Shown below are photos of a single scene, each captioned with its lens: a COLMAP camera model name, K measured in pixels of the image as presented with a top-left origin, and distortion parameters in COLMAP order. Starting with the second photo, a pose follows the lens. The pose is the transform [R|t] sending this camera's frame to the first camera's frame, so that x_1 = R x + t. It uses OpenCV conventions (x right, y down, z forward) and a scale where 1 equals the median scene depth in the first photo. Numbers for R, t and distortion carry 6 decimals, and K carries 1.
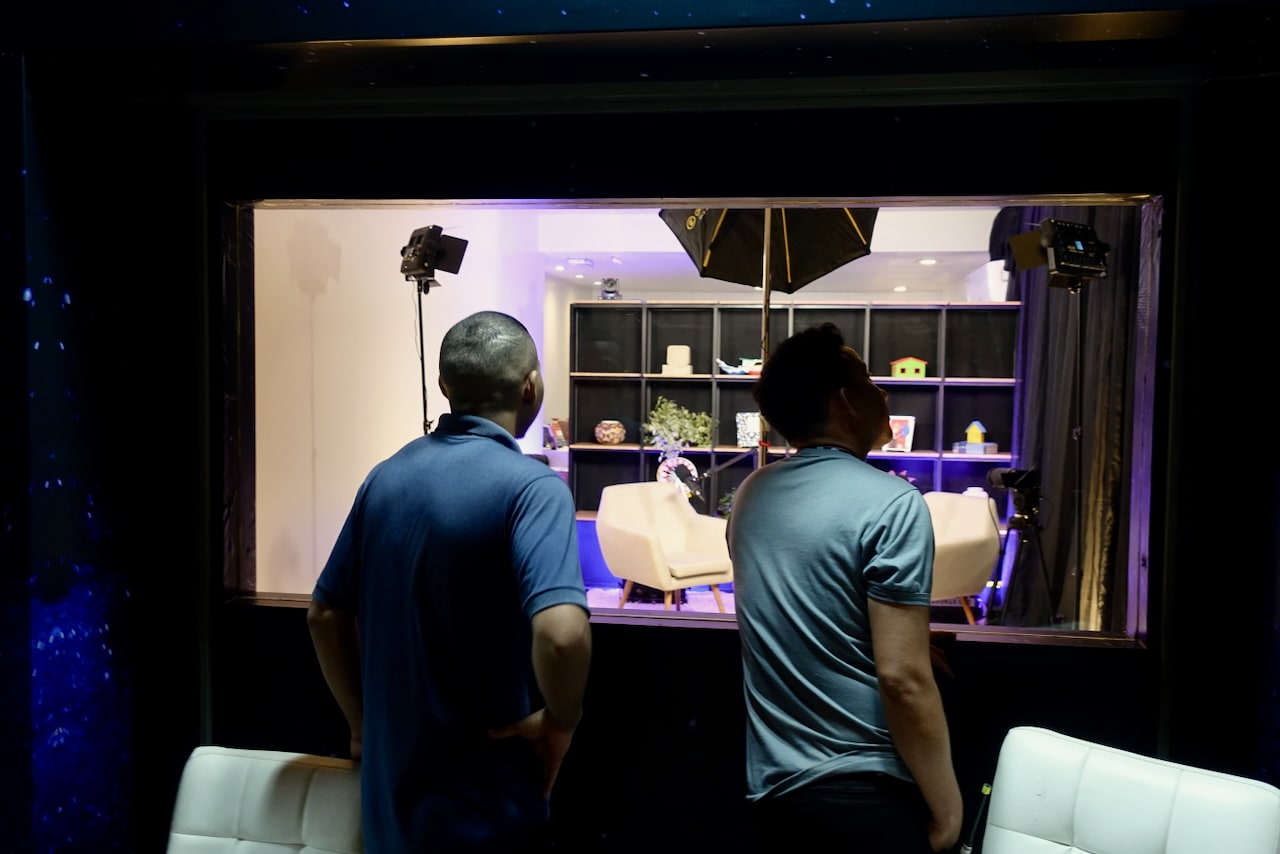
lens RADIAL K [[1291.4, 0, 640.0], [0, 1291.4, 427.0], [0, 0, 1]] dist [0.009291, 0.009625]
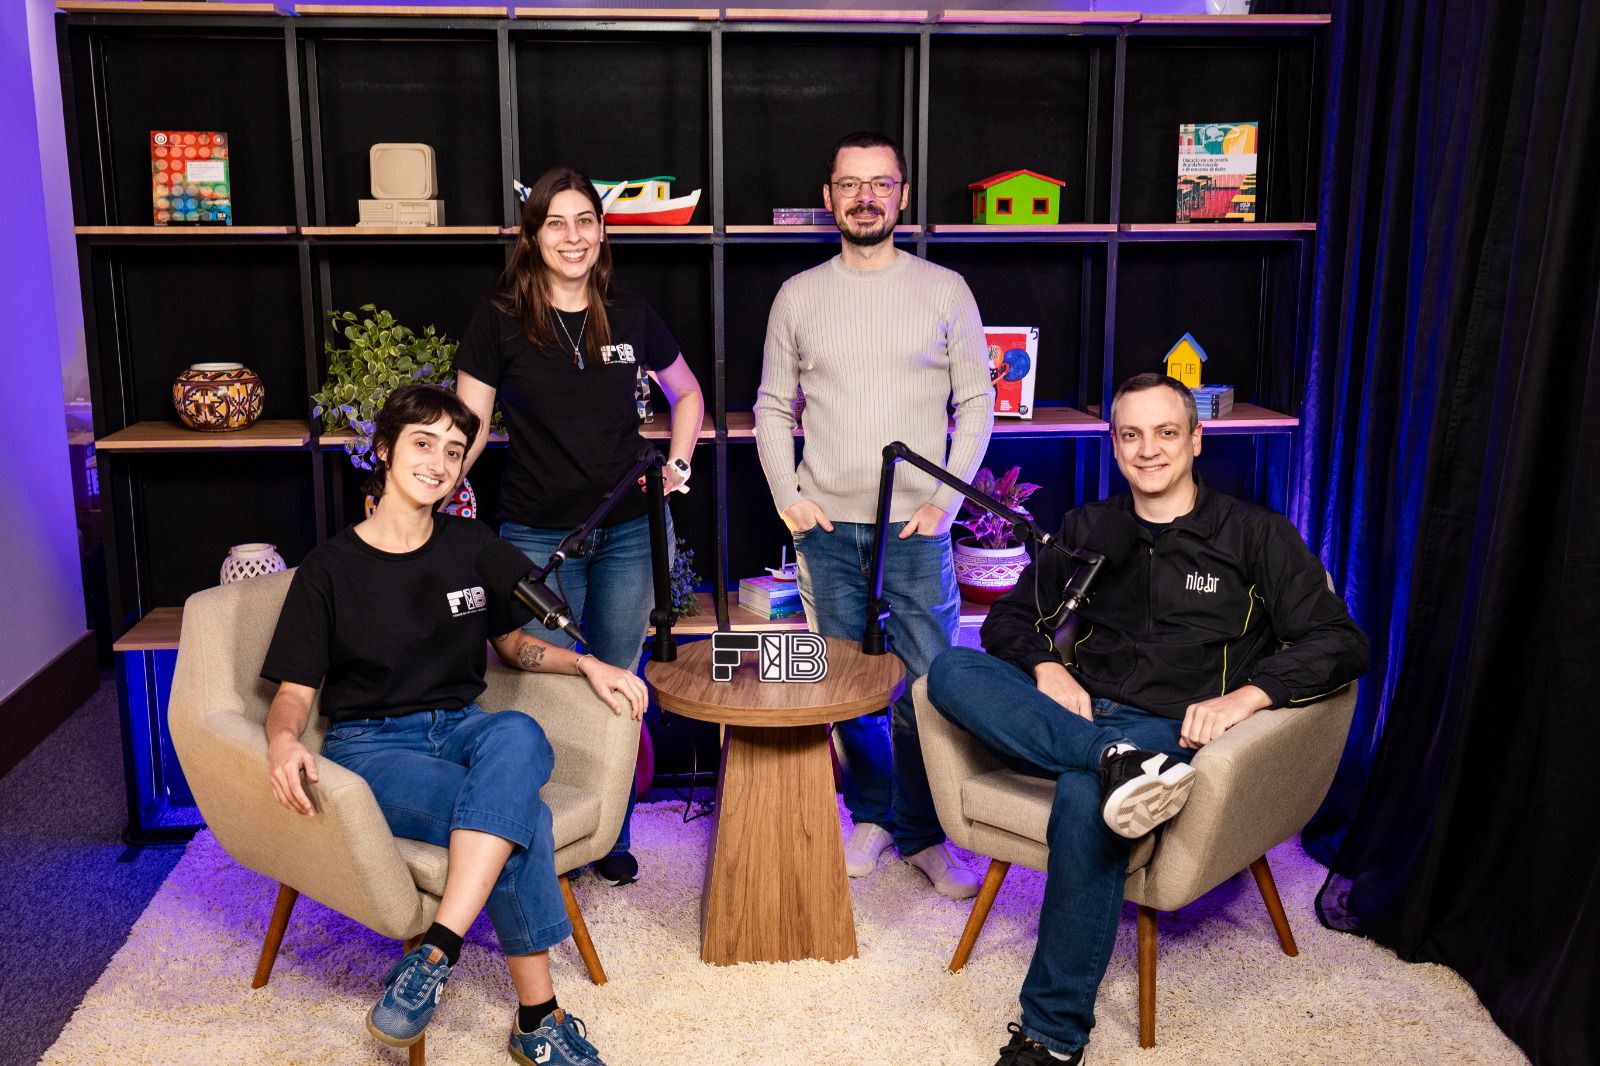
lens RADIAL K [[1614.2, 0, 800.0], [0, 1614.2, 533.0], [0, 0, 1]] dist [0.009291, 0.009625]
pose [[0.958562, -0.071374, 0.275799, 0.005136], [0.029228, 0.987637, 0.154009, -0.022922], [-0.283381, -0.139566, 0.948797, 0.539957]]
